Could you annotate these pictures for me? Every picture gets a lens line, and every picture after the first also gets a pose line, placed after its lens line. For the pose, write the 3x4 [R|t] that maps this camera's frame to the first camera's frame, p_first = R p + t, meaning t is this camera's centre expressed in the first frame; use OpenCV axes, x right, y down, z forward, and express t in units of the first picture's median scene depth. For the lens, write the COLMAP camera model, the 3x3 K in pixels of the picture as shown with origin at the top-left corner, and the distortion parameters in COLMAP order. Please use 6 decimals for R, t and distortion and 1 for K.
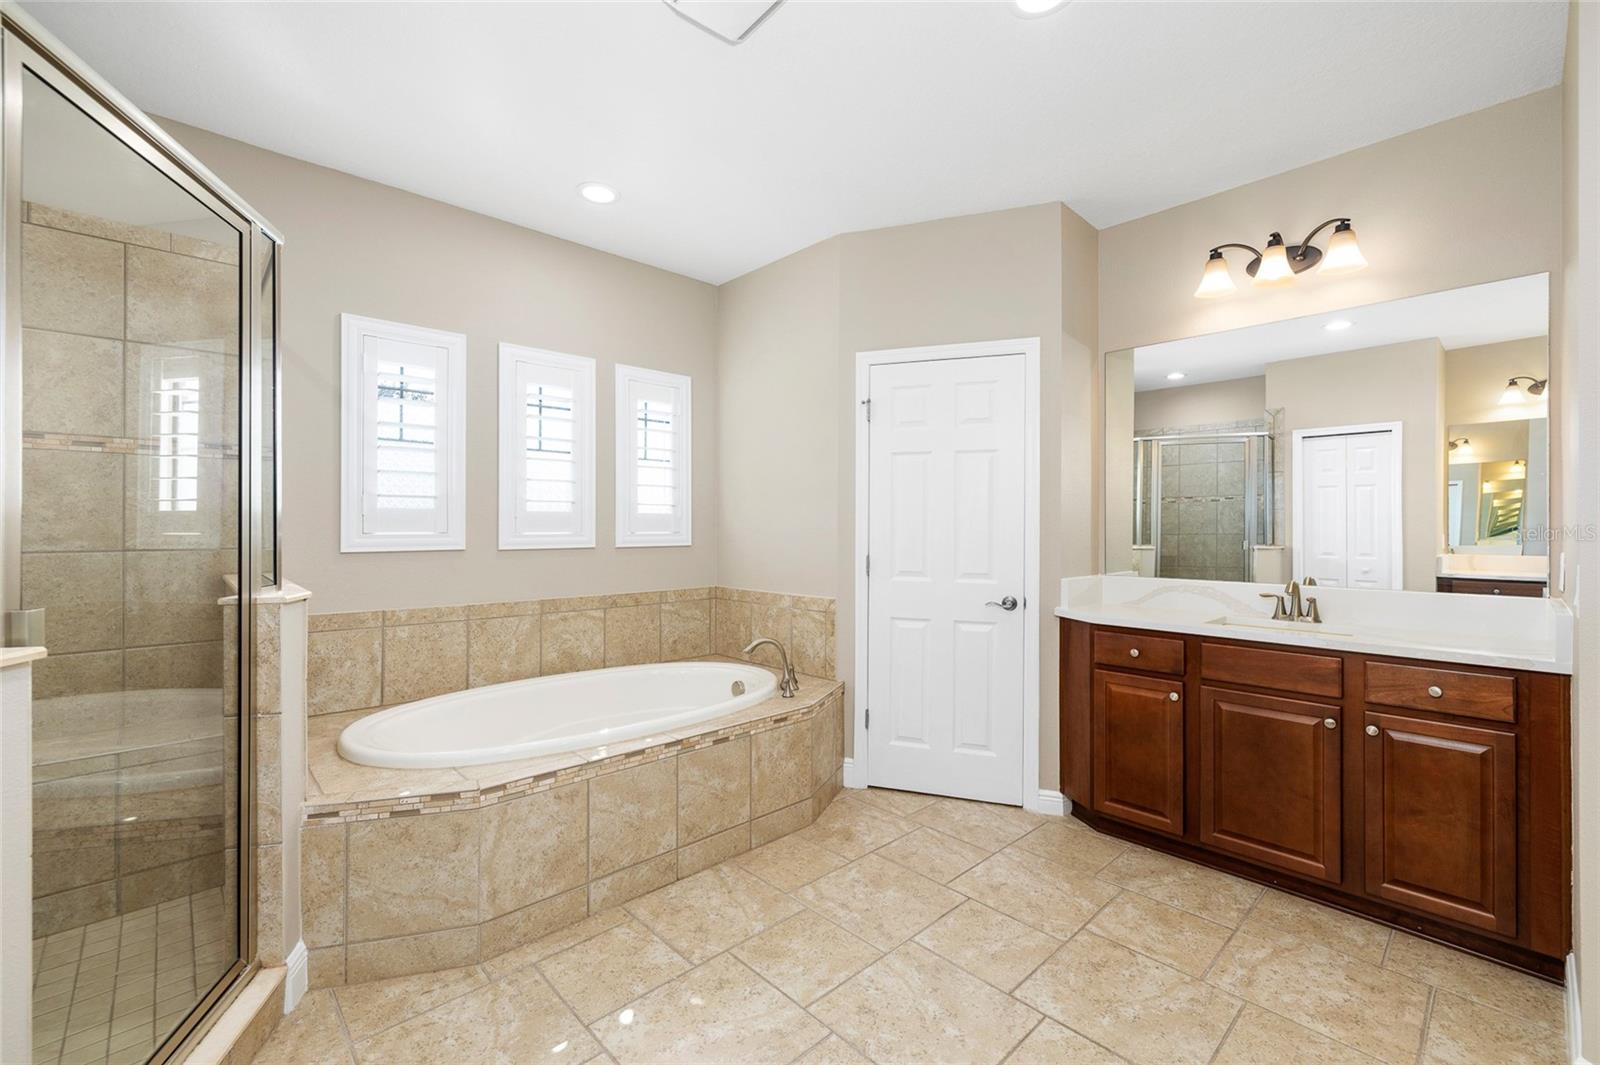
lens RADIAL K [[671.5, 0, 788.9], [0, 671.5, 523.0], [0, 0, 1]] dist [0.001092, -0.000610]
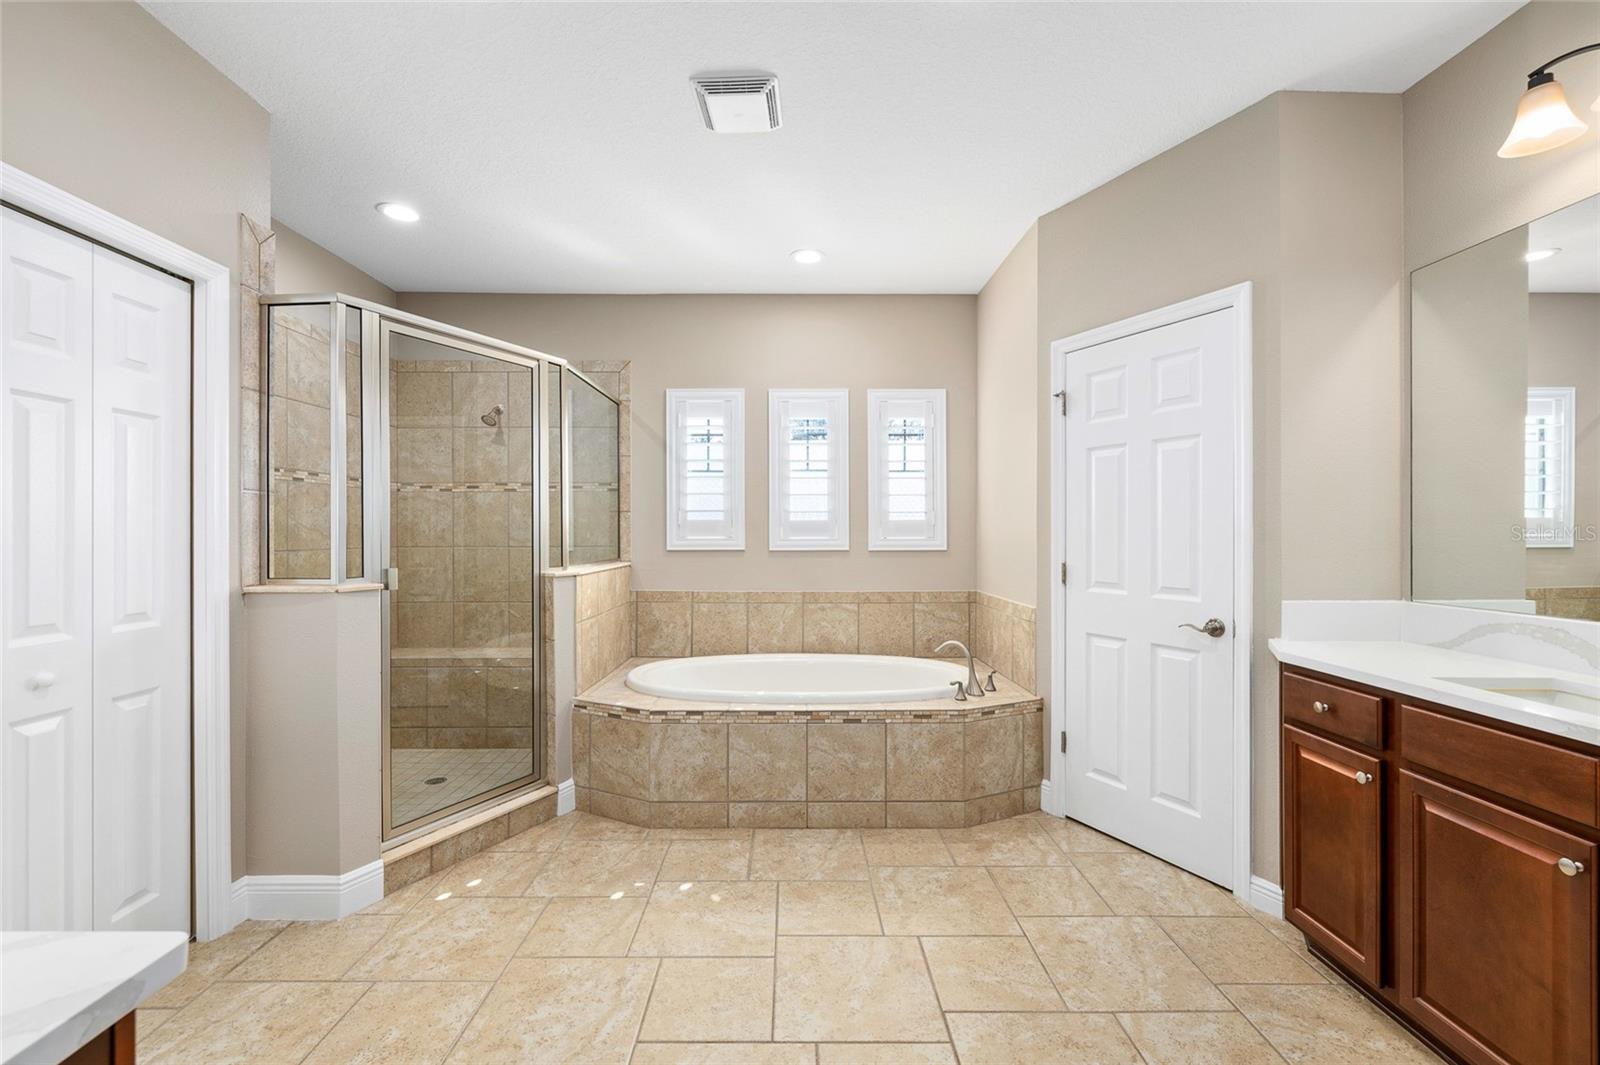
lens RADIAL K [[671.5, 0, 794.3], [0, 671.5, 535.9], [0, 0, 1]] dist [0.001092, -0.000610]
pose [[0.735593, 0.000590, -0.677423, 0.555238], [0.004754, 0.999971, 0.006032, 0.005066], [0.677407, -0.007657, 0.735569, 0.098515]]
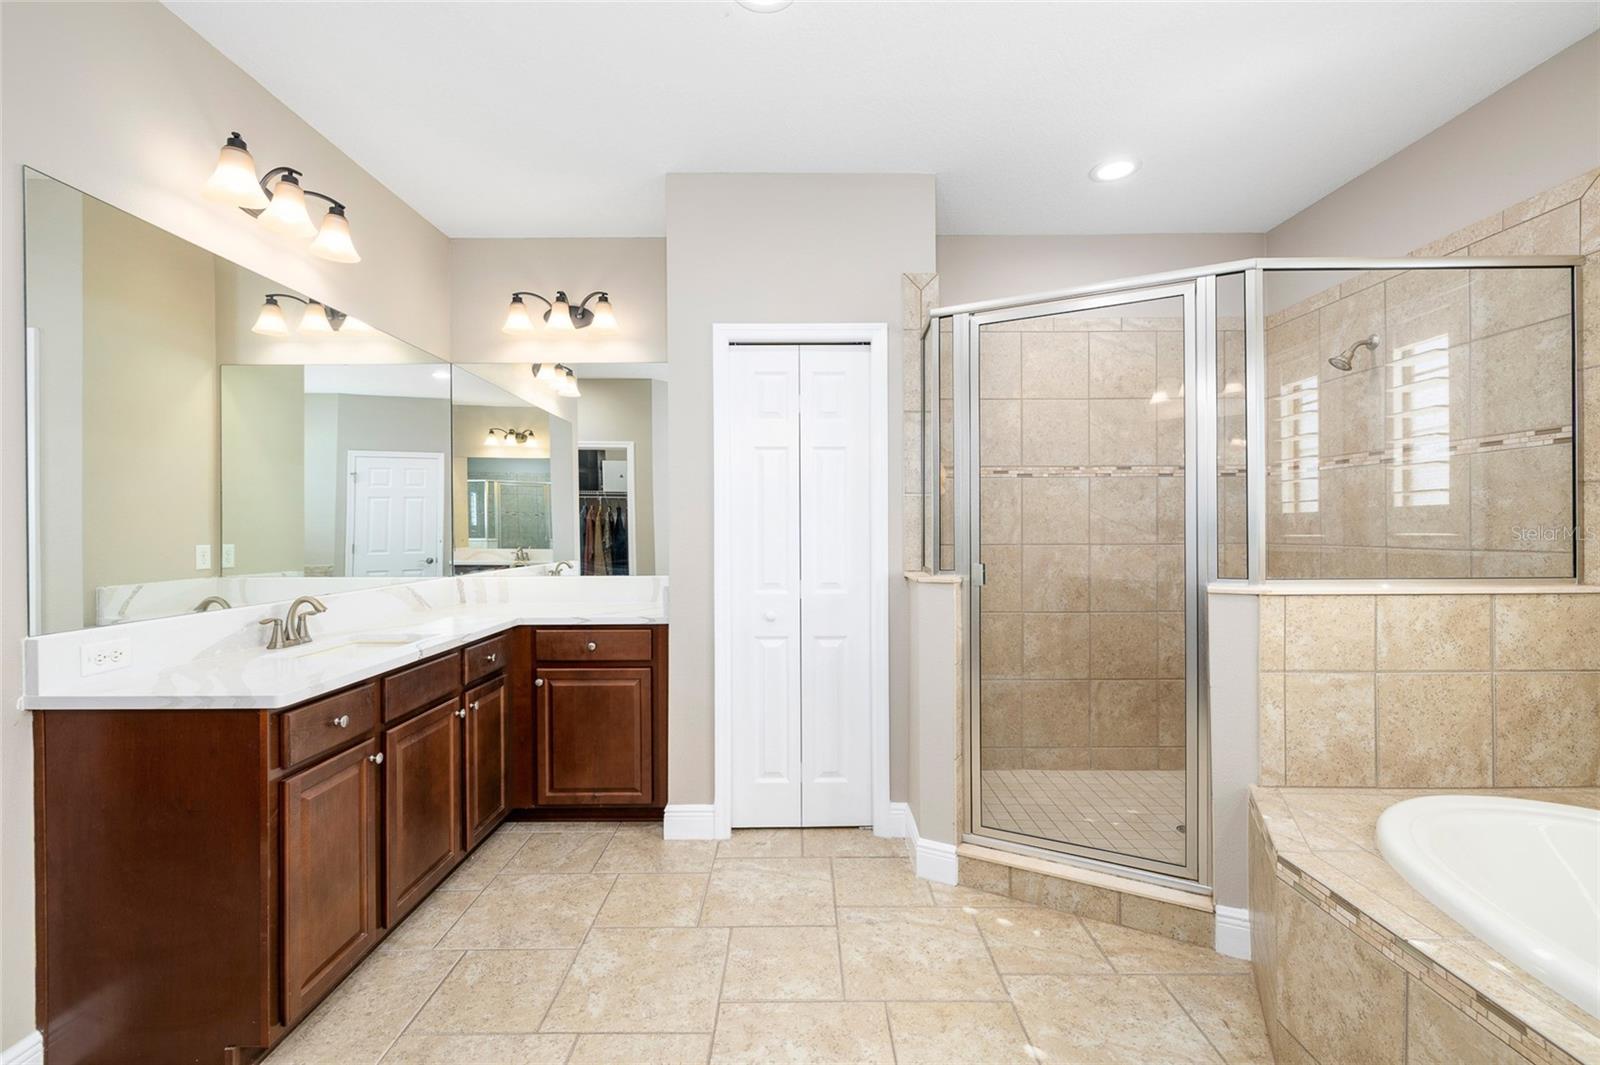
lens RADIAL K [[671.5, 0, 796.2], [0, 671.5, 531.1], [0, 0, 1]] dist [0.001092, -0.000610]
pose [[-0.675961, 0.004377, -0.736924, 0.374655], [0.005854, 0.999983, 0.000569, 0.005756], [0.736914, -0.003930, -0.675975, 0.809944]]
